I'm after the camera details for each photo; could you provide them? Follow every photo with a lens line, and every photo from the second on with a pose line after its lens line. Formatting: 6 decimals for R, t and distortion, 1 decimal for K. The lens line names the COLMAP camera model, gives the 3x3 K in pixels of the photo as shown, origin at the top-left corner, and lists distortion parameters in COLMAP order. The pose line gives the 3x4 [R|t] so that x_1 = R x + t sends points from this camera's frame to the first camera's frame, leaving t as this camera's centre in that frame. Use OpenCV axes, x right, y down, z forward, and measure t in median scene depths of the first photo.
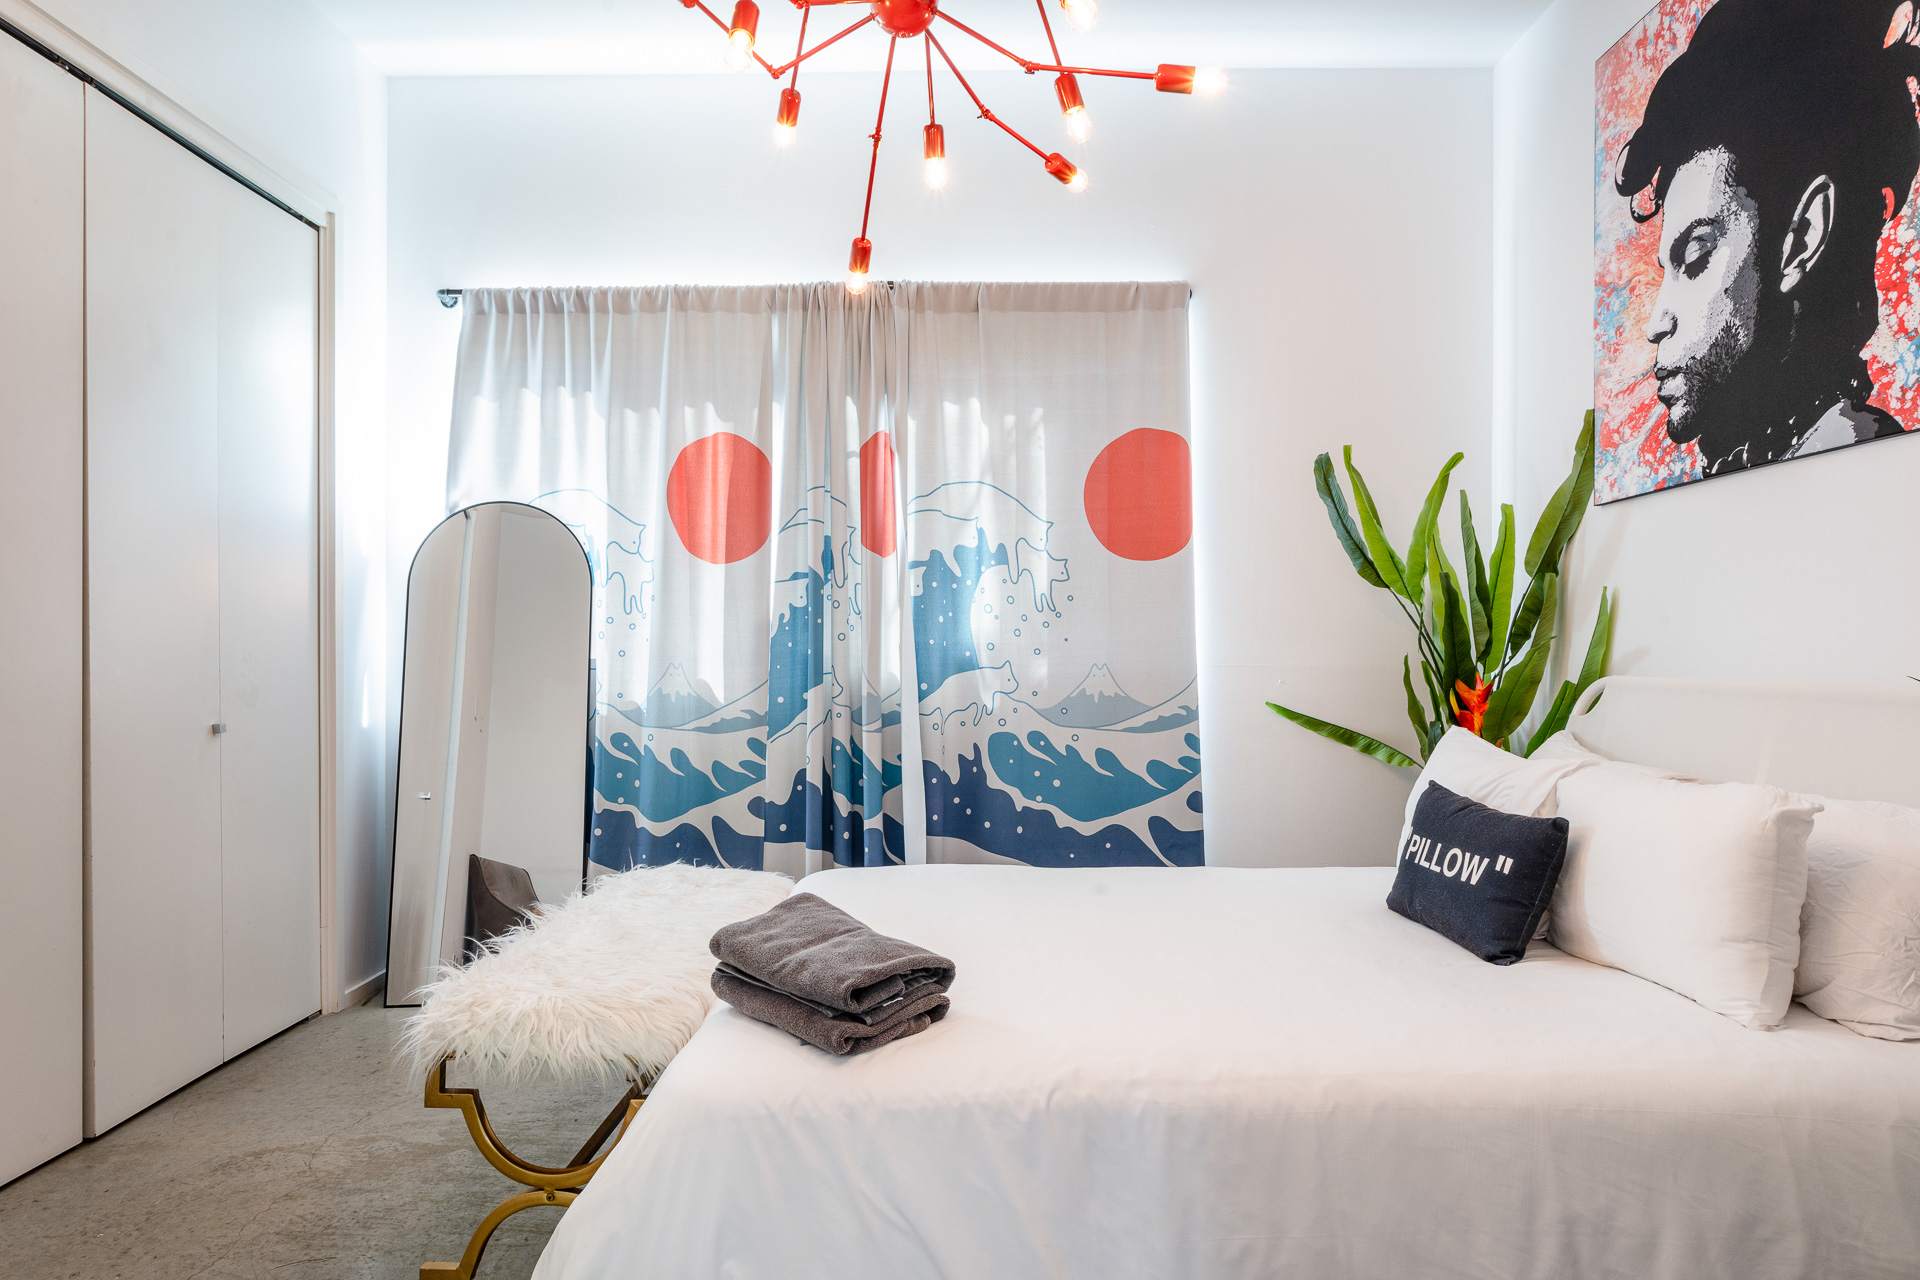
lens RADIAL K [[1098.9, 0, 959.2], [0, 1098.9, 643.2], [0, 0, 1]] dist [-0.001112, 0.002445]
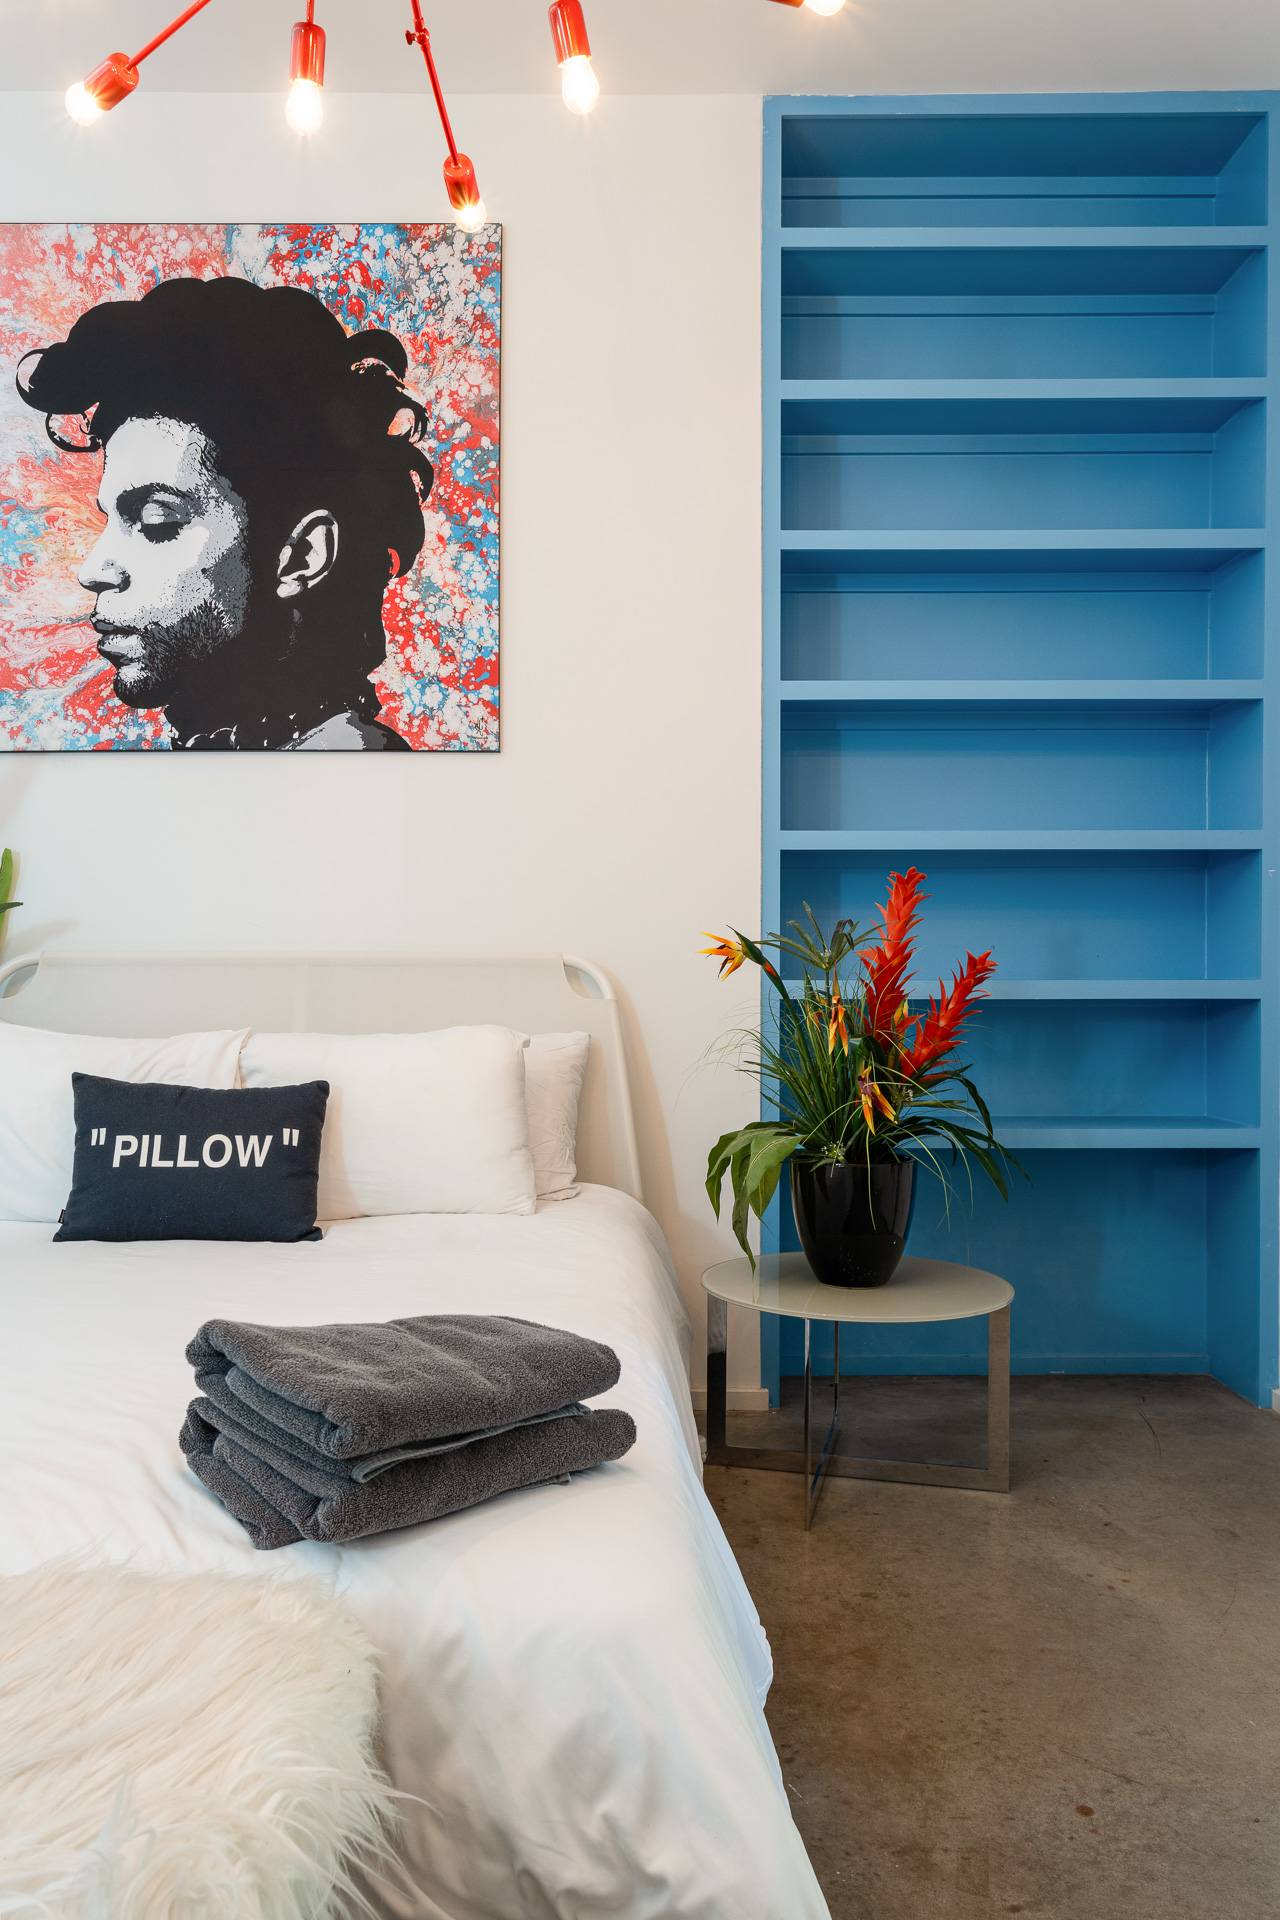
lens RADIAL K [[1394.1, 0, 639.2], [0, 1394.1, 964.9], [0, 0, 1]] dist [0.006604, 0.003773]
pose [[0.001147, 0.004654, 0.999989, -0.653687], [-0.008103, 0.999956, -0.004645, 0.052454], [-0.999967, -0.008097, 0.001184, 0.649757]]
